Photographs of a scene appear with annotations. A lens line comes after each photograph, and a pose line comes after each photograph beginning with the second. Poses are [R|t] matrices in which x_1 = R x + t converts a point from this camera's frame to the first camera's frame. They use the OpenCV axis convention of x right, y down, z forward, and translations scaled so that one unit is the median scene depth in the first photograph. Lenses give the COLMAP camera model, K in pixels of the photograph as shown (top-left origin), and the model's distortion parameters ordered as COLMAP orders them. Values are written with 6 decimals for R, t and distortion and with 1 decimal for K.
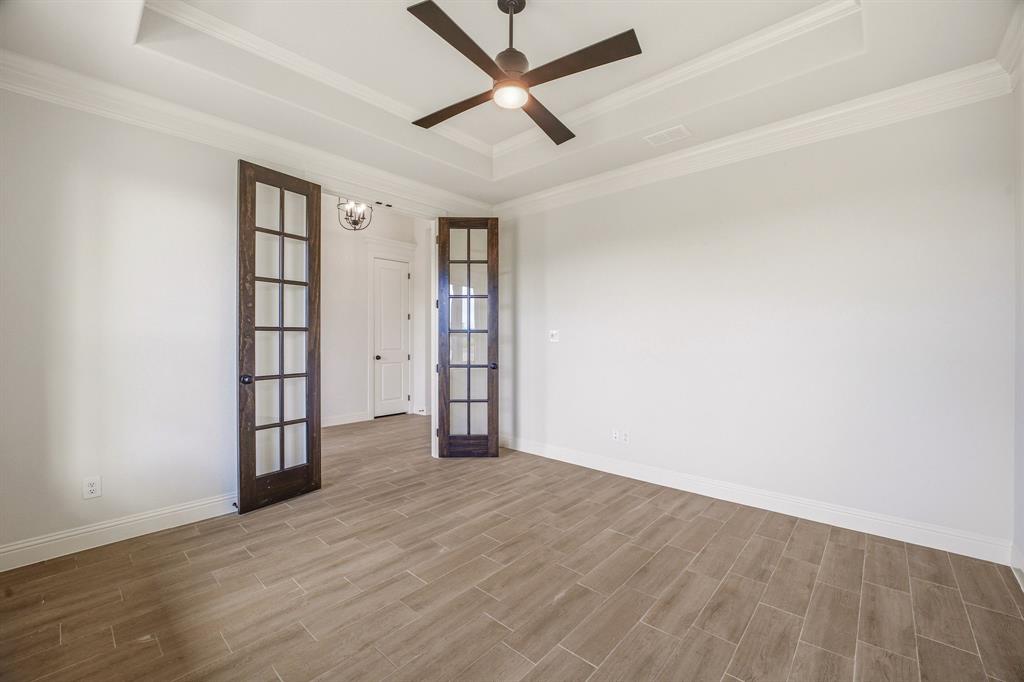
lens RADIAL K [[421.2, 0, 515.8], [0, 421.2, 335.5], [0, 0, 1]] dist [-0.021895, 0.000119]
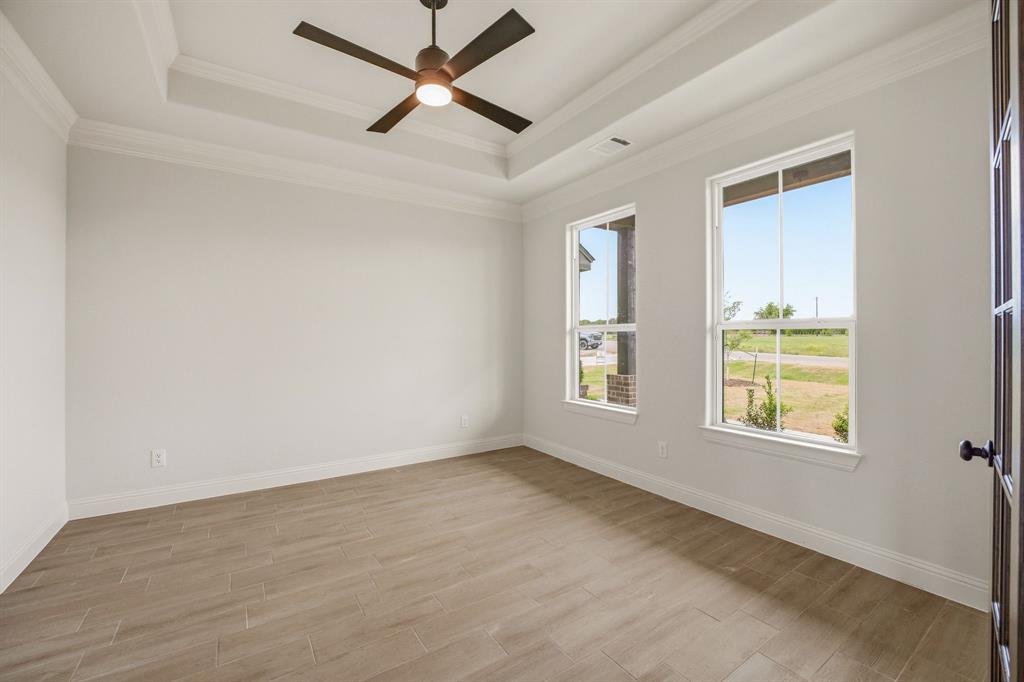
lens RADIAL K [[421.2, 0, 511.8], [0, 421.2, 339.3], [0, 0, 1]] dist [-0.021895, 0.000119]
pose [[-0.967824, 0.000020, 0.251627, -0.323989], [0.001443, 0.999984, 0.005469, 0.002325], [-0.251623, 0.005656, -0.967809, 1.417723]]
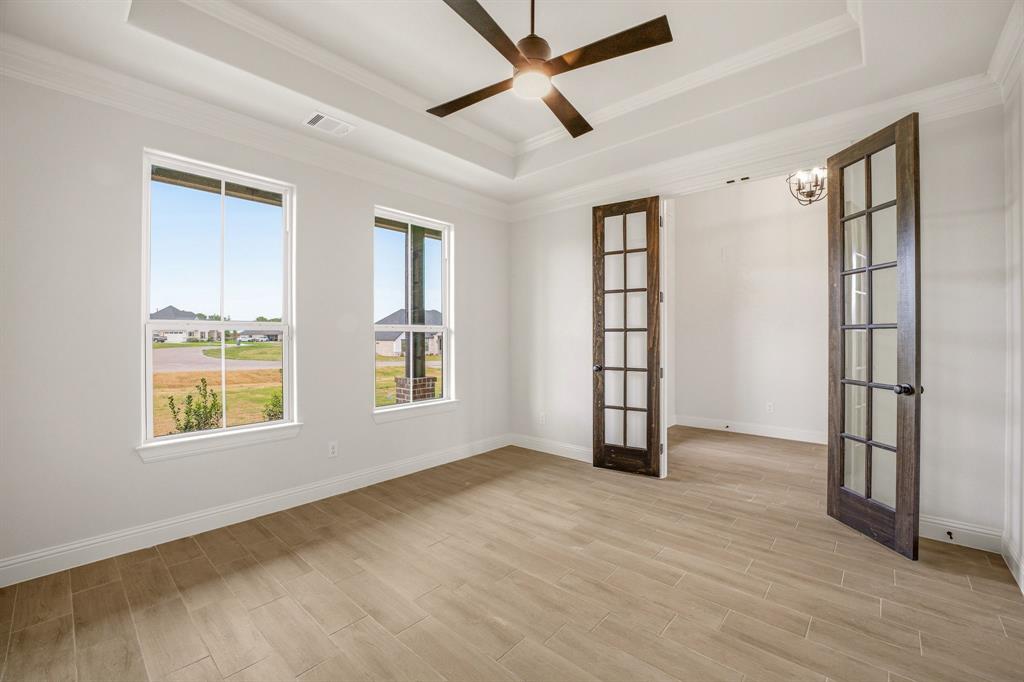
lens RADIAL K [[421.2, 0, 508.3], [0, 421.2, 338.9], [0, 0, 1]] dist [-0.021895, 0.000119]
pose [[-0.008205, 0.002492, -0.999963, 0.696154], [0.004492, 0.999987, 0.002455, 0.005861], [0.999956, -0.004471, -0.008216, 0.708569]]
